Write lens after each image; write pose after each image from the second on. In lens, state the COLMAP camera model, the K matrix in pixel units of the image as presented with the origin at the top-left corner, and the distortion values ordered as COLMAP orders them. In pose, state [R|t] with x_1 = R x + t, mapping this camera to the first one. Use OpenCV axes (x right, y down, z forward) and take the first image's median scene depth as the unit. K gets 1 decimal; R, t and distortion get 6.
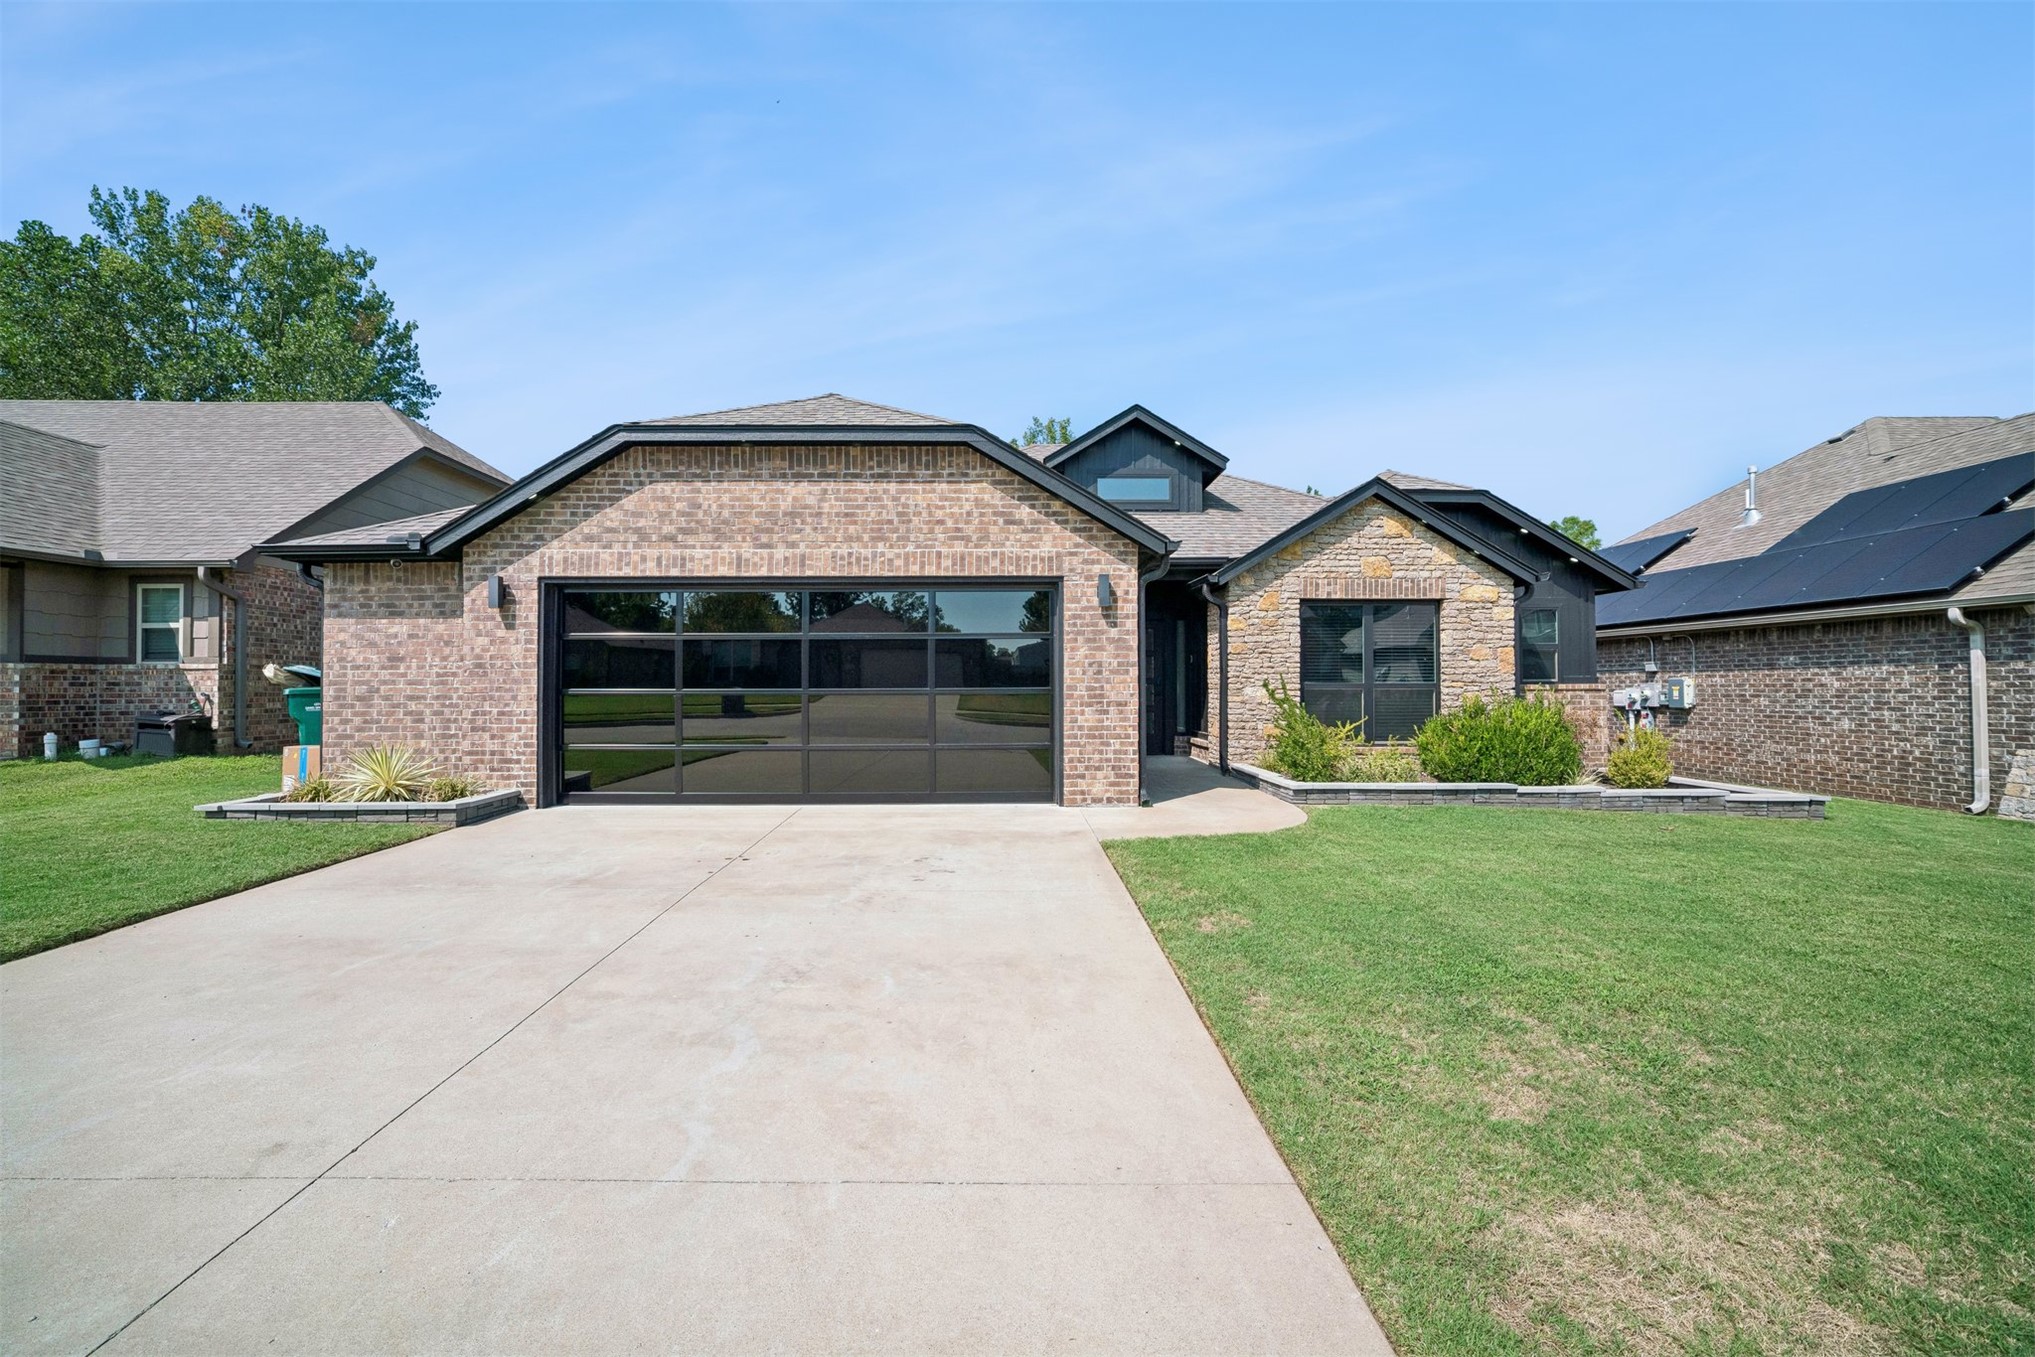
lens RADIAL K [[881.7, 0, 1000.9], [0, 881.7, 668.5], [0, 0, 1]] dist [-0.026566, 0.013659]
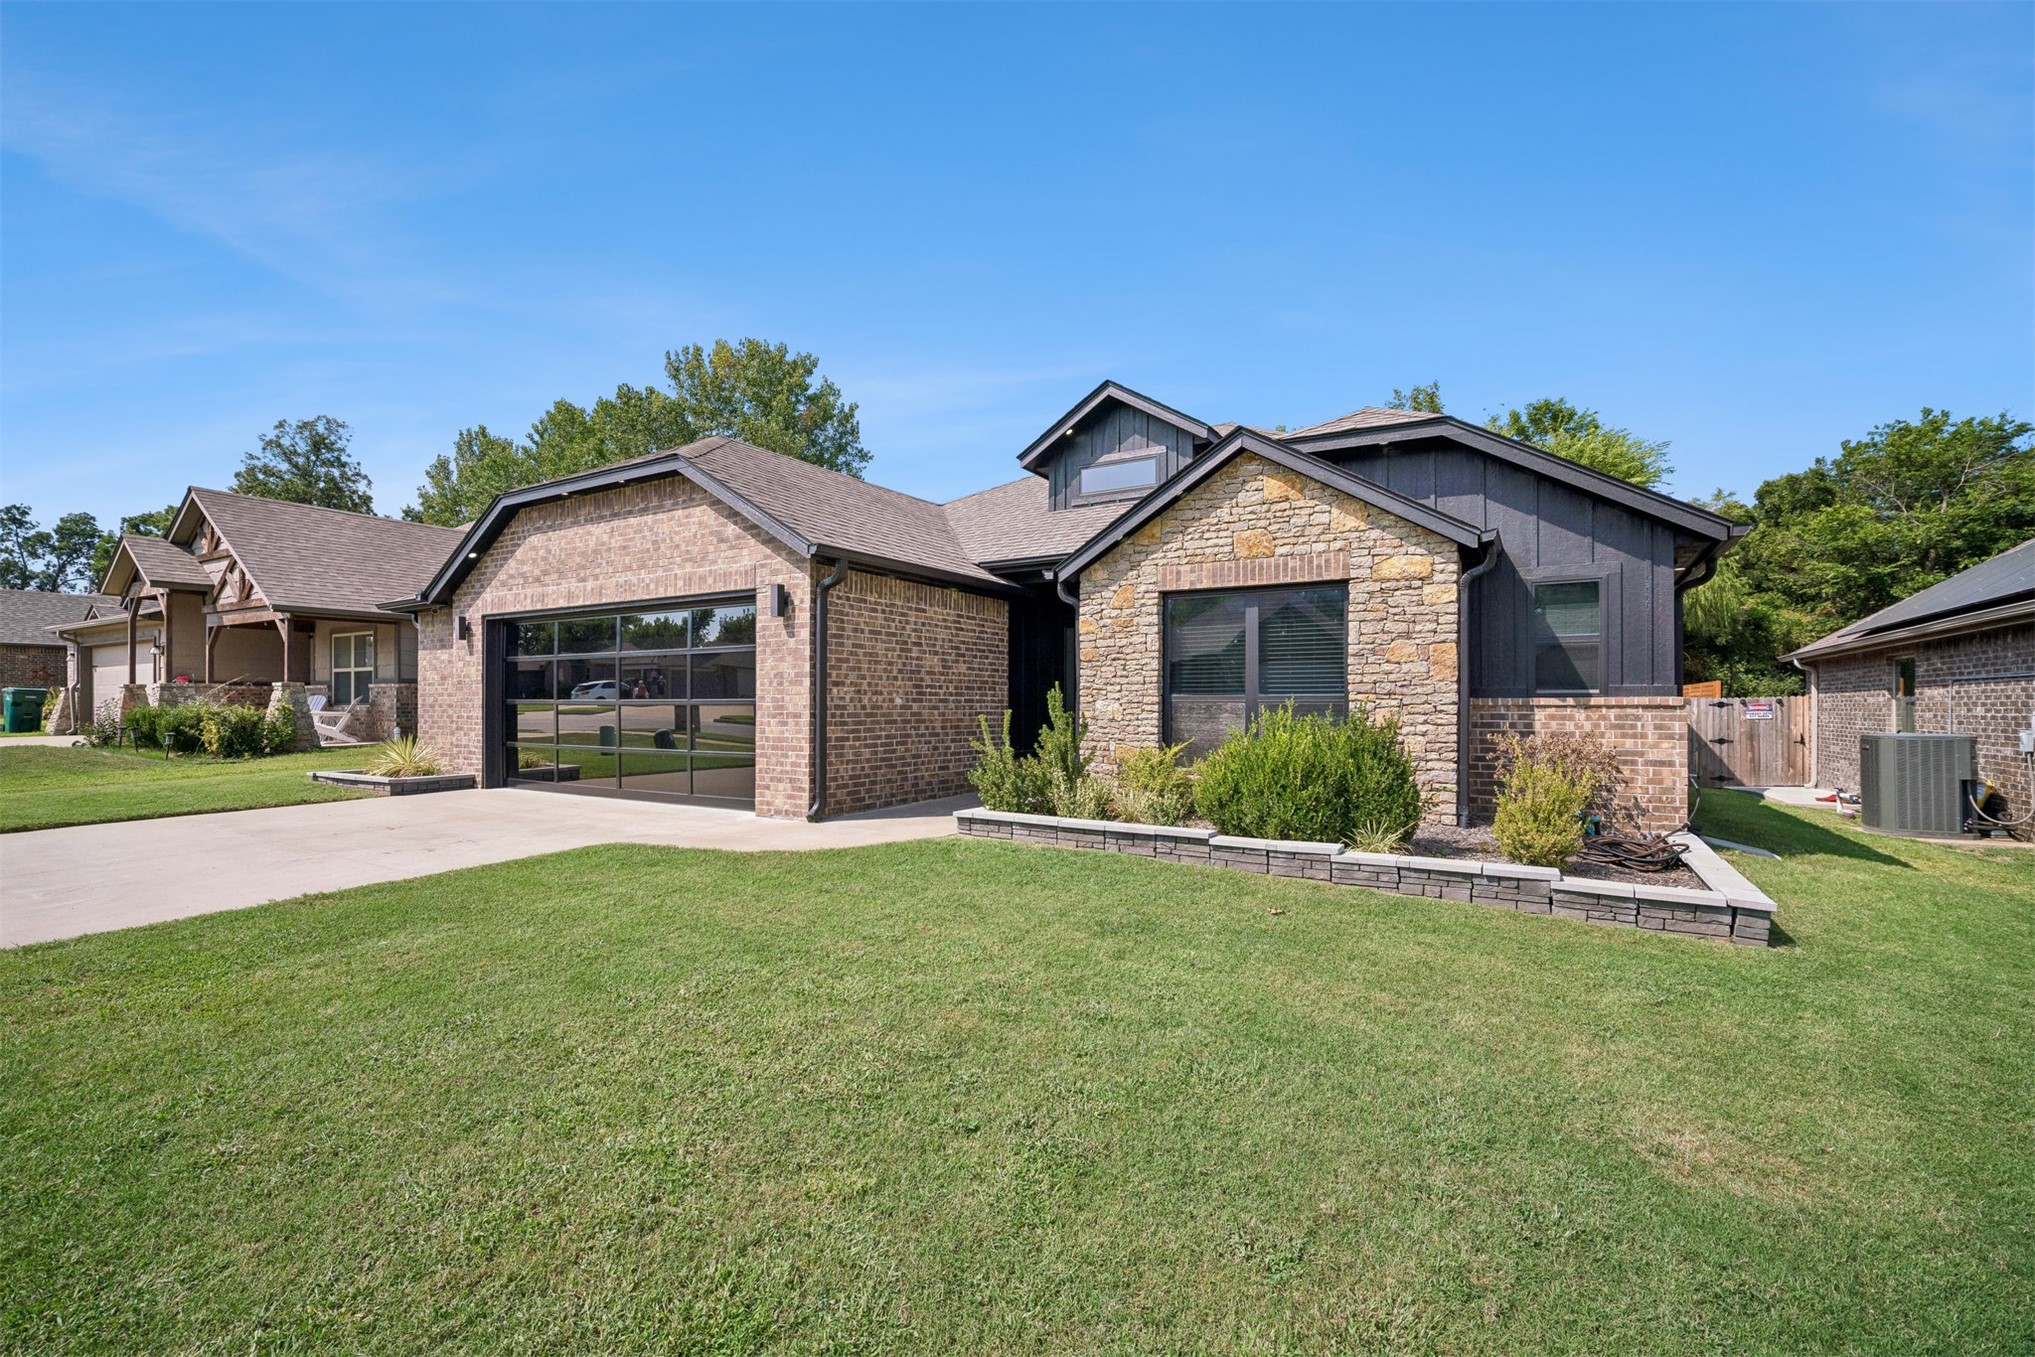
lens RADIAL K [[888.9, 0, 999.8], [0, 888.9, 705.4], [0, 0, 1]] dist [-0.018597, 0.000227]
pose [[0.838897, 0.005107, -0.544266, 0.704680], [0.007168, 0.999766, 0.020429, 0.008417], [0.544243, -0.021039, 0.838664, 0.242350]]
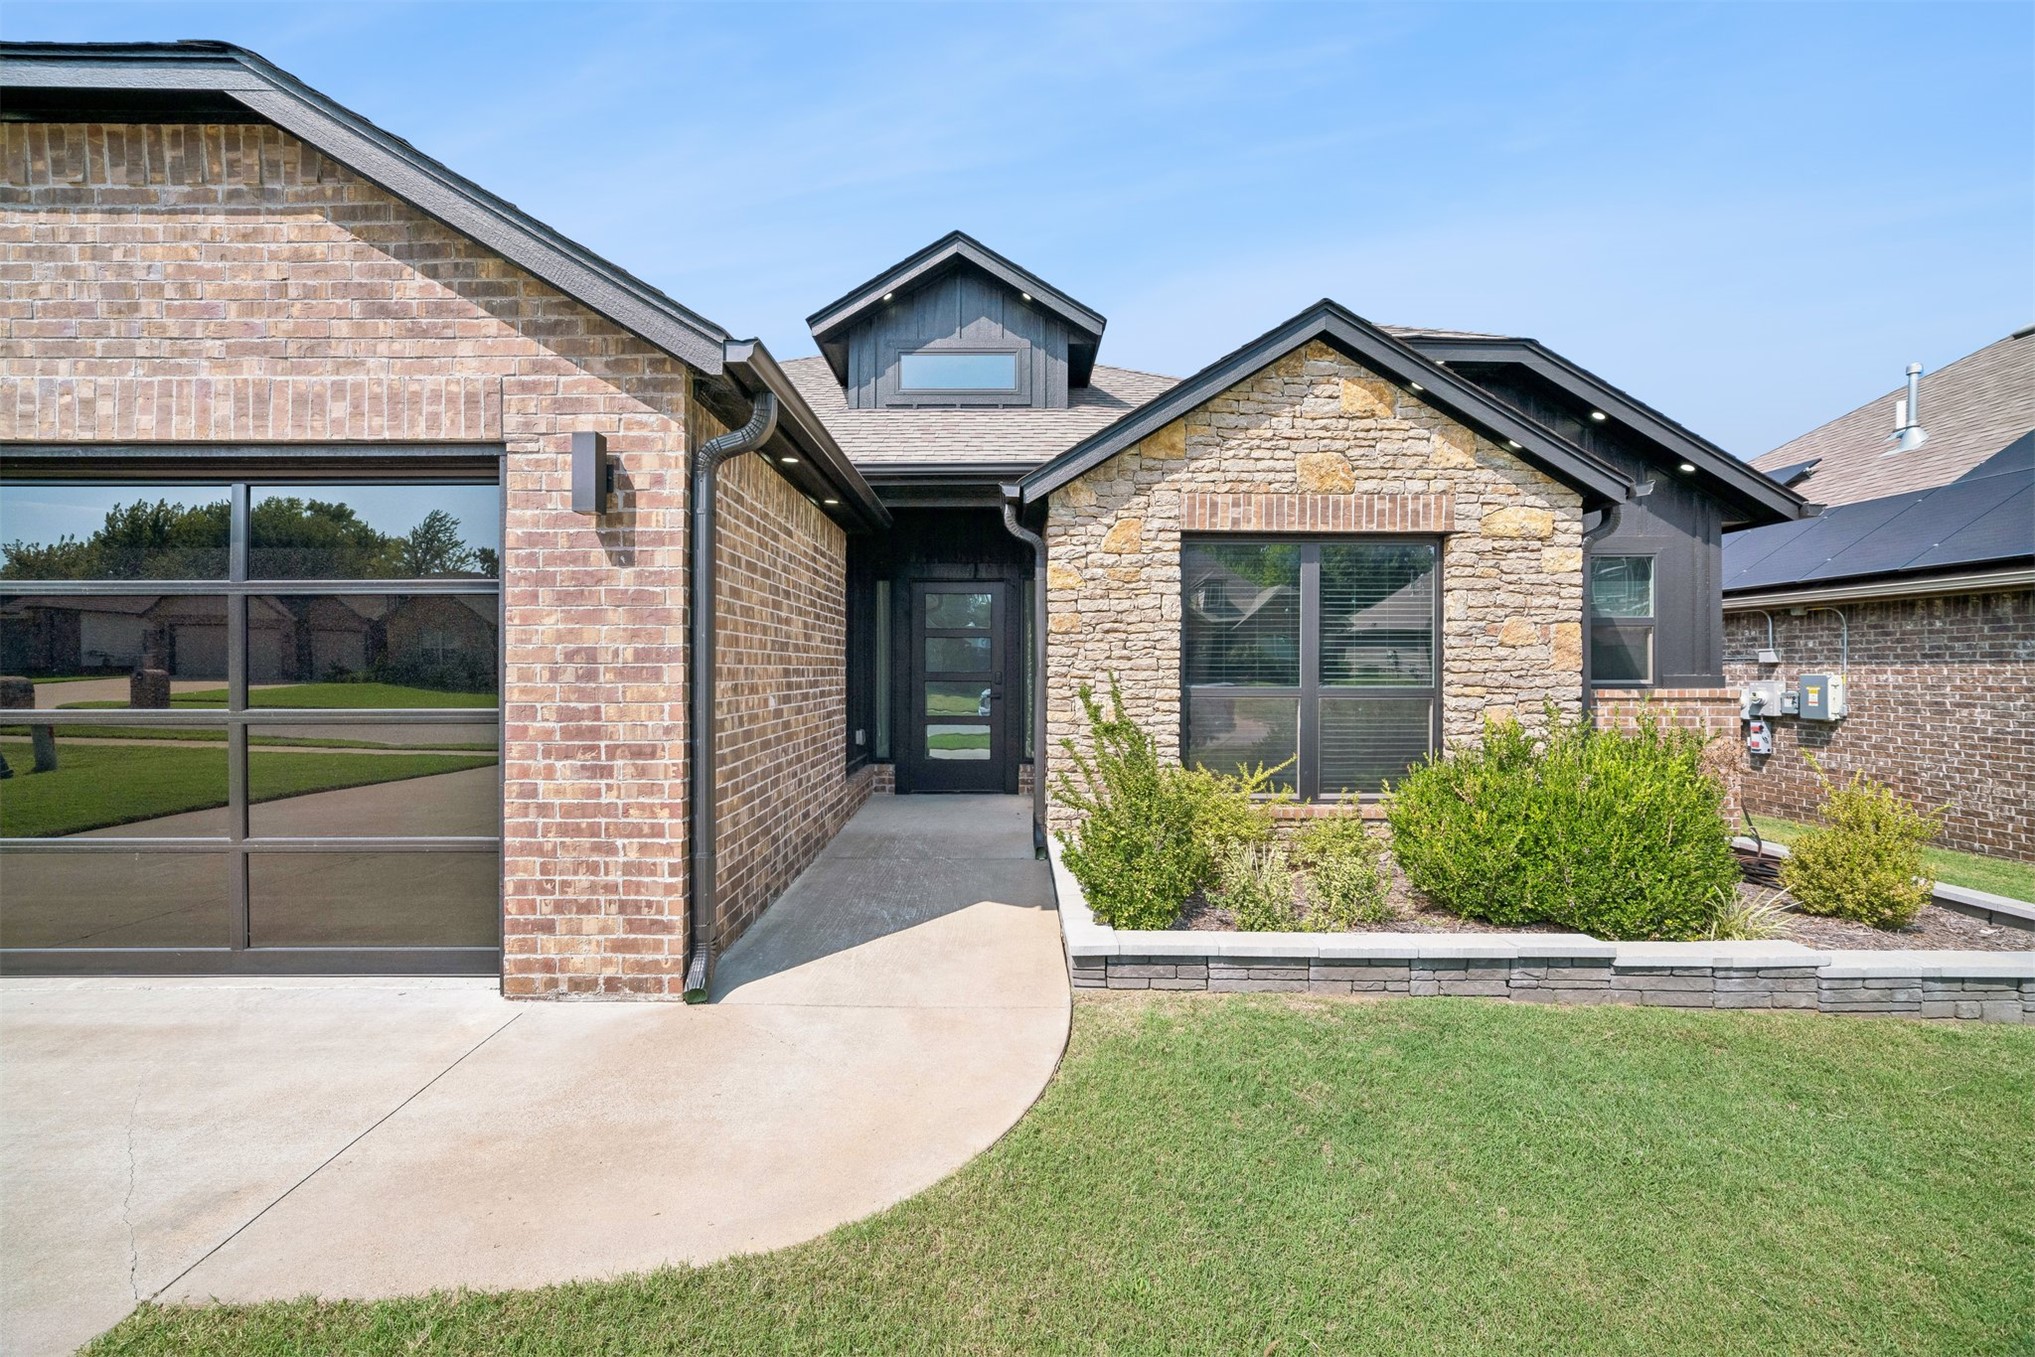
lens RADIAL K [[871.3, 0, 1003.2], [0, 871.3, 670.7], [0, 0, 1]] dist [-0.021662, 0.011230]
pose [[0.999838, 0.003781, -0.017576, 0.254978], [-0.003359, 0.999708, 0.023931, -0.006590], [0.017662, -0.023868, 0.999559, 0.489772]]
